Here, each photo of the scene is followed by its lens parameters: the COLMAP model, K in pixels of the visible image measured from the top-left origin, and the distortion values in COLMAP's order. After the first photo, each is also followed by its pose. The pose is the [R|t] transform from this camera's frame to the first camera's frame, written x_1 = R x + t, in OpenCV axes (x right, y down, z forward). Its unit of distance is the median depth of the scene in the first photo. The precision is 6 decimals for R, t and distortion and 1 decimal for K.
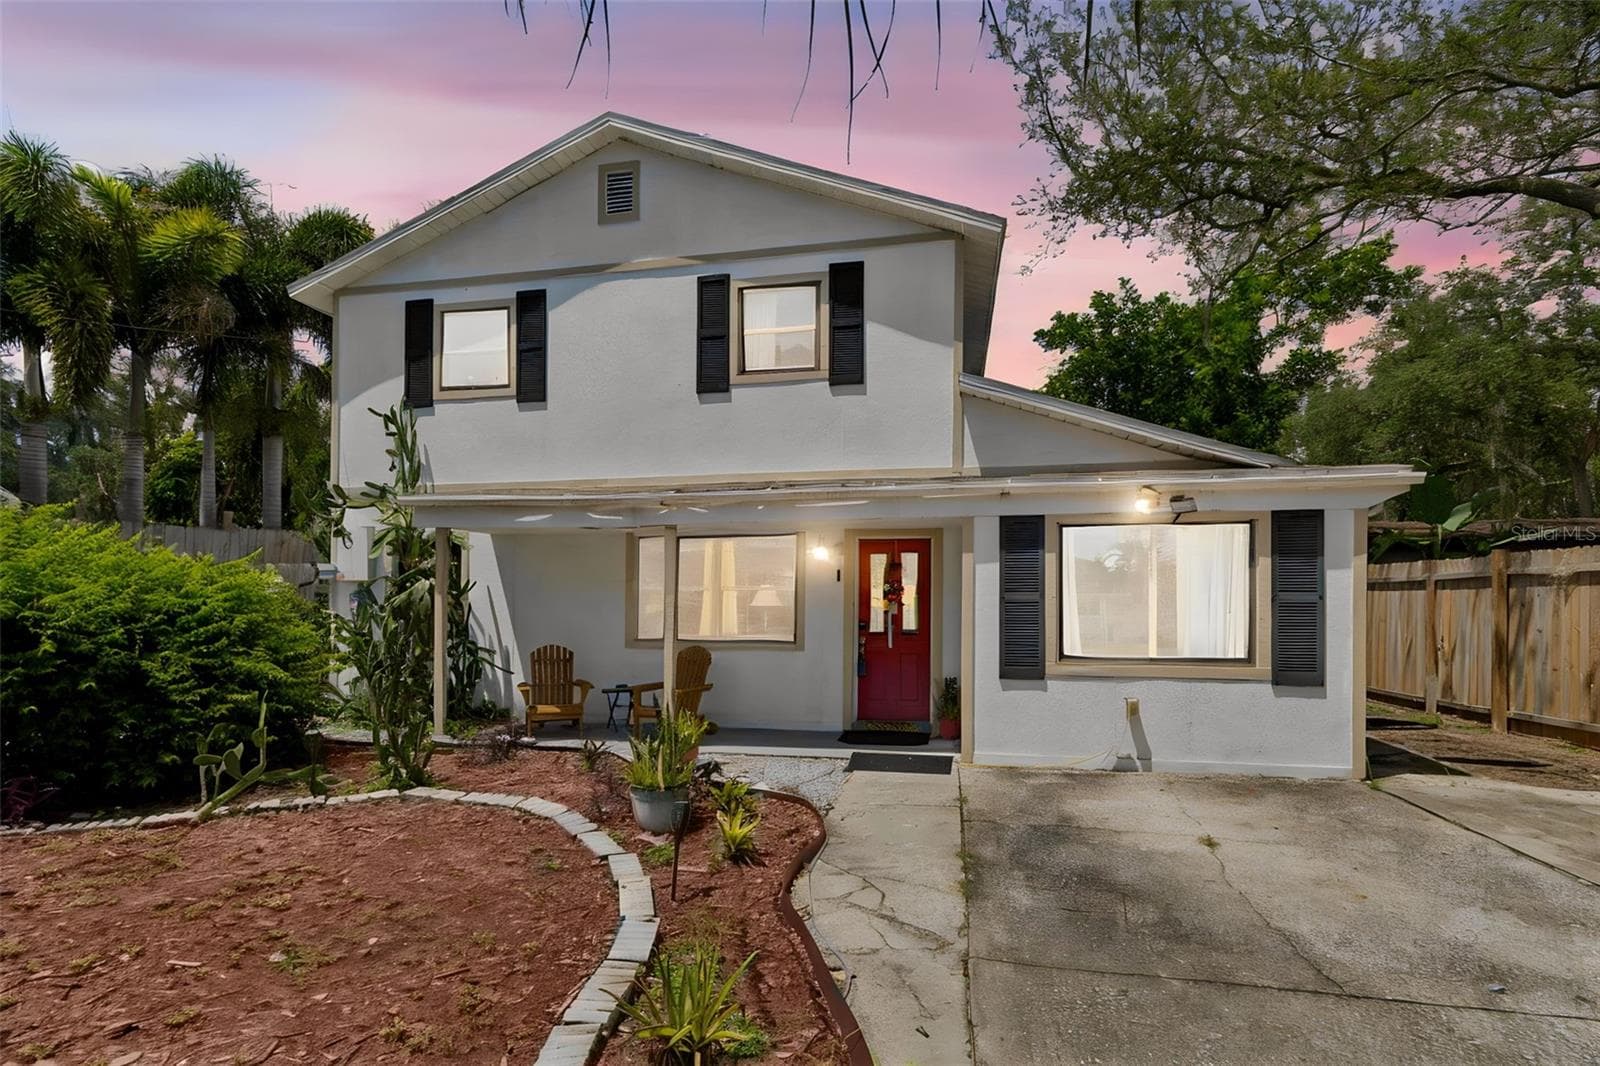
lens RADIAL K [[723.6, 0, 796.8], [0, 723.6, 620.0], [0, 0, 1]] dist [0.001337, 0.000050]
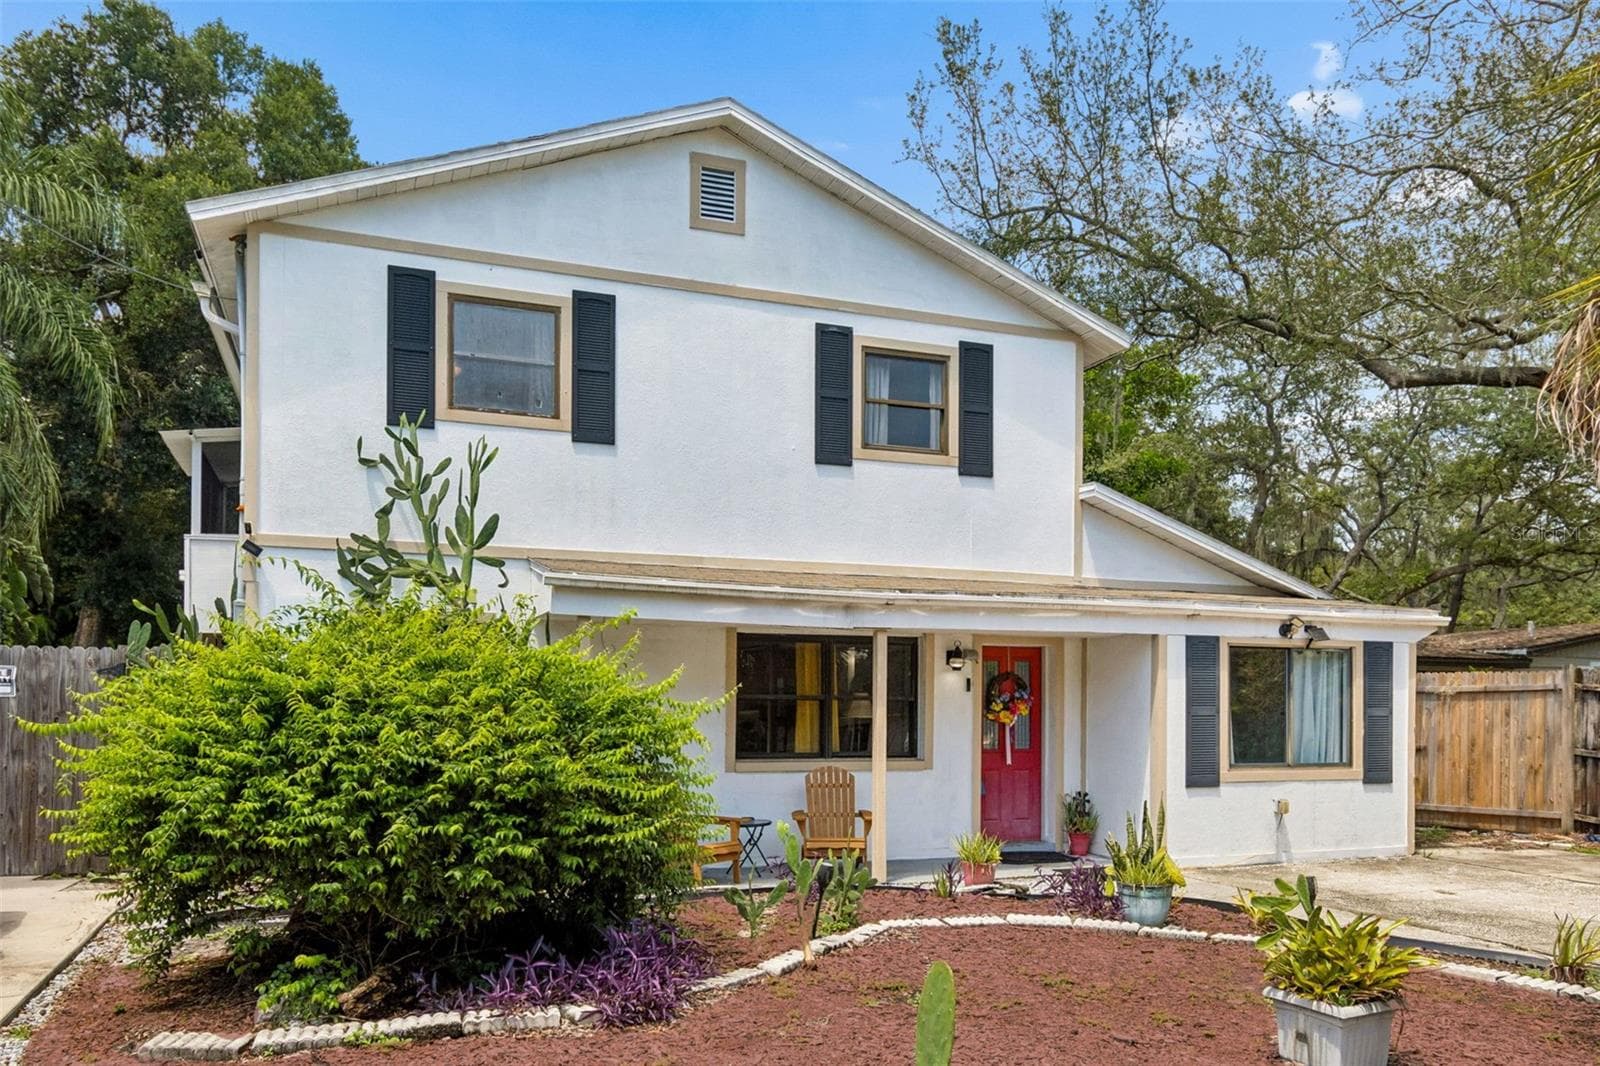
lens RADIAL K [[1163.4, 0, 806.6], [0, 1163.4, 749.1], [0, 0, 1]] dist [-0.042775, 0.090677]
pose [[0.850480, -0.017977, 0.525700, -0.895560], [0.011001, 0.999805, 0.016391, -0.007792], [-0.525892, -0.008157, 0.850512, -0.135250]]
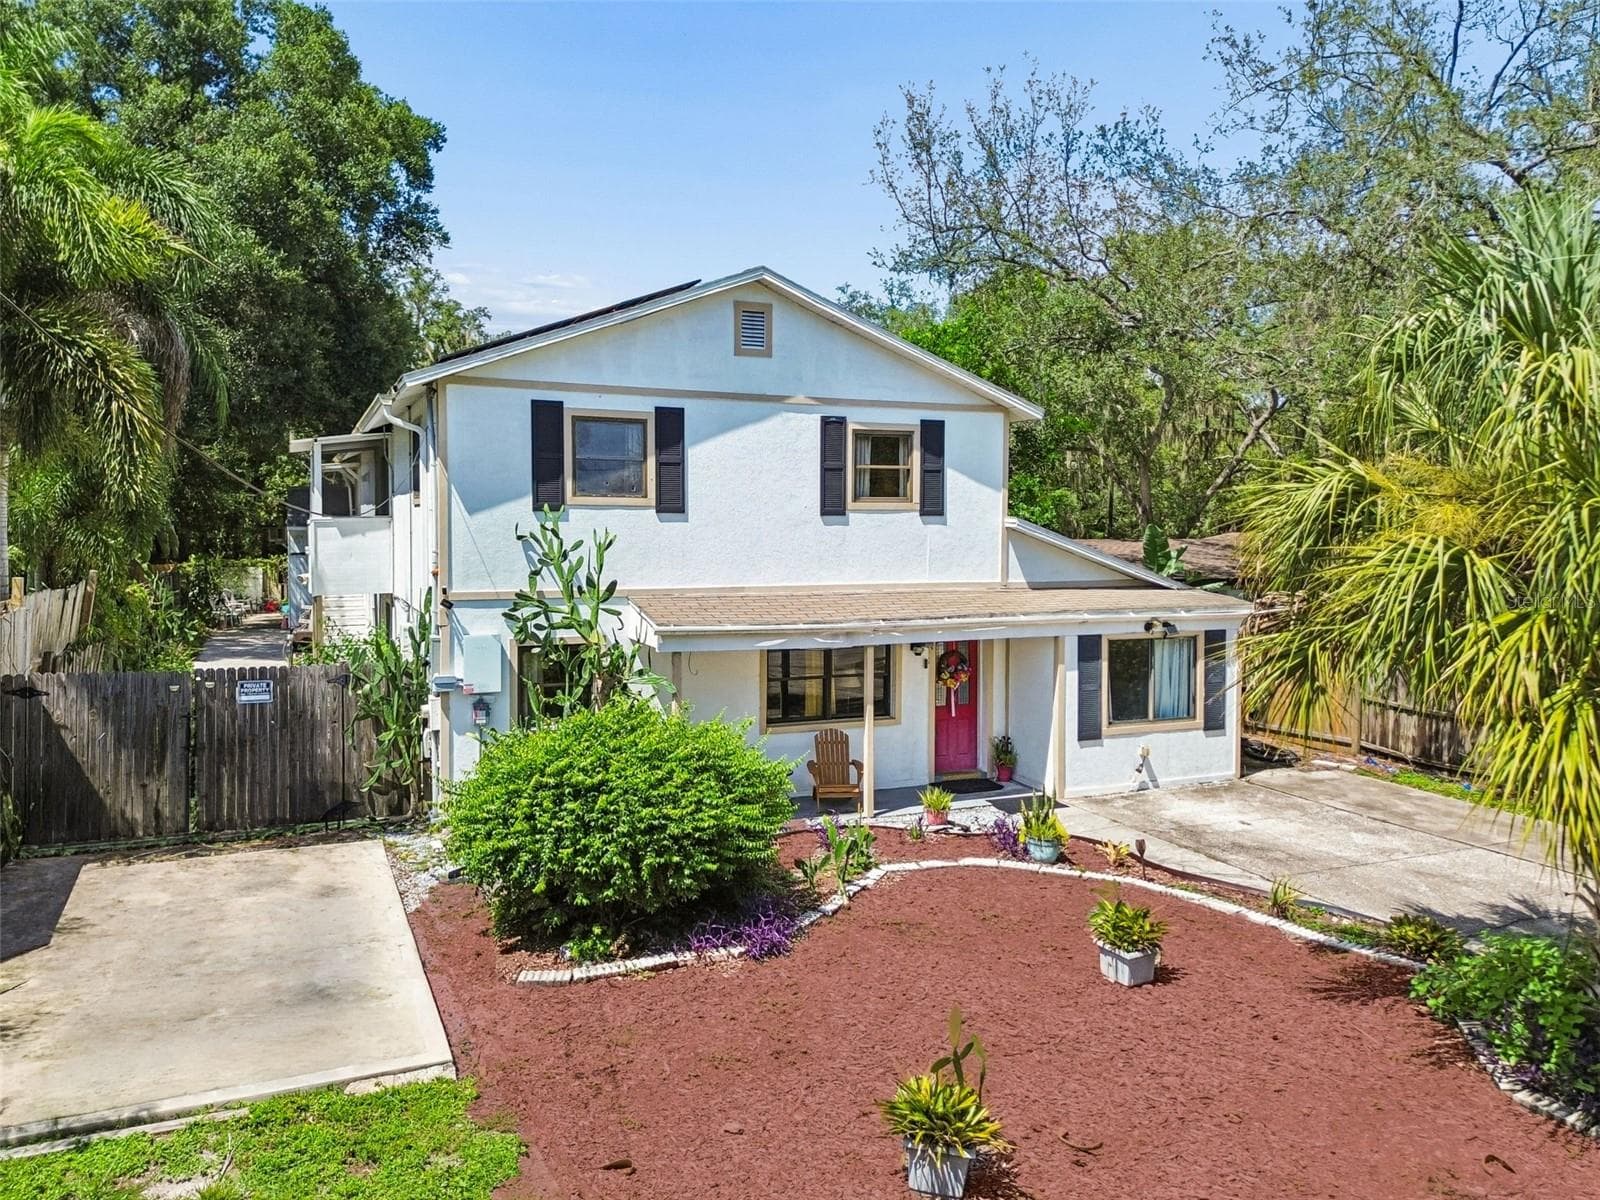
lens RADIAL K [[1120.4, 0, 800.0], [0, 1120.4, 600.0], [0, 0, 1]] dist [0.036376, -0.000605]
pose [[0.824833, -0.035319, 0.564273, -1.261276], [0.011638, 0.998896, 0.045511, -0.271396], [-0.565257, -0.030972, 0.824333, -0.514330]]
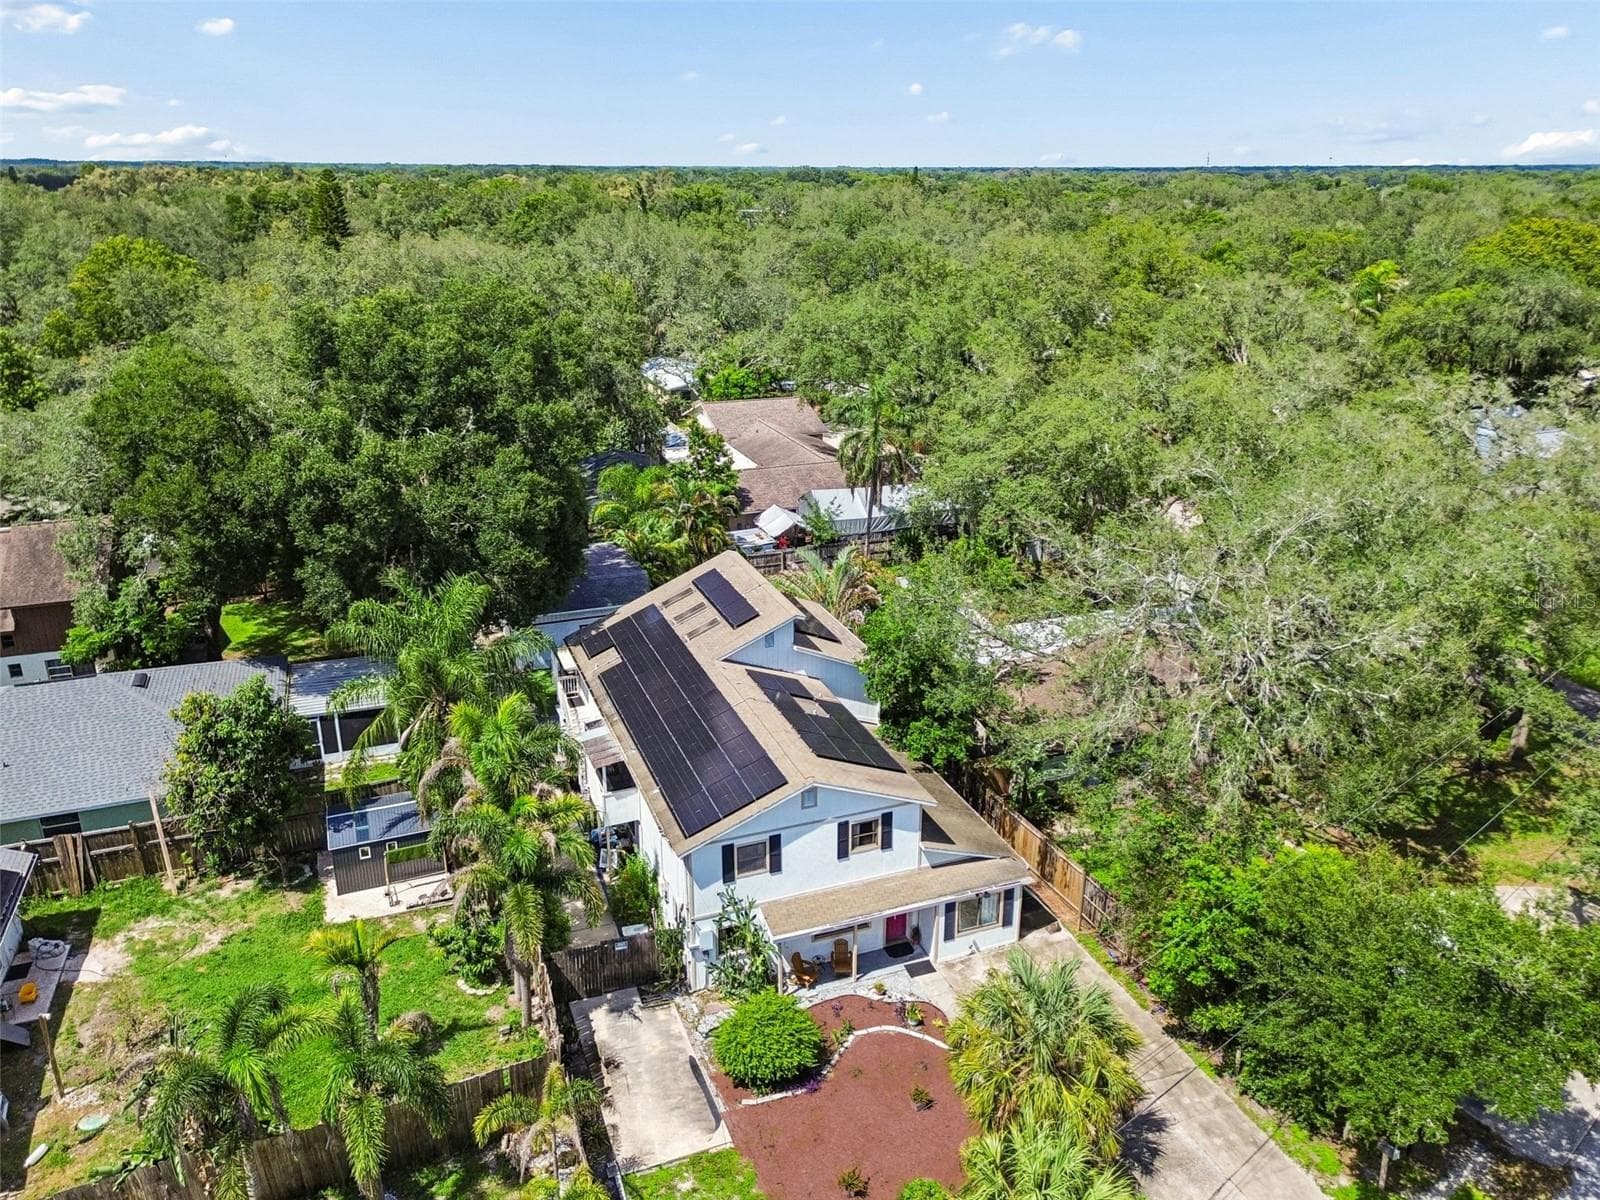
lens RADIAL K [[1120.4, 0, 800.0], [0, 1120.4, 600.0], [0, 0, 1]] dist [0.036376, -0.000605]
pose [[0.852595, -0.190916, 0.486448, -2.294178], [0.016030, 0.939991, 0.340823, -2.876479], [-0.522326, -0.282786, 0.804492, -2.243618]]
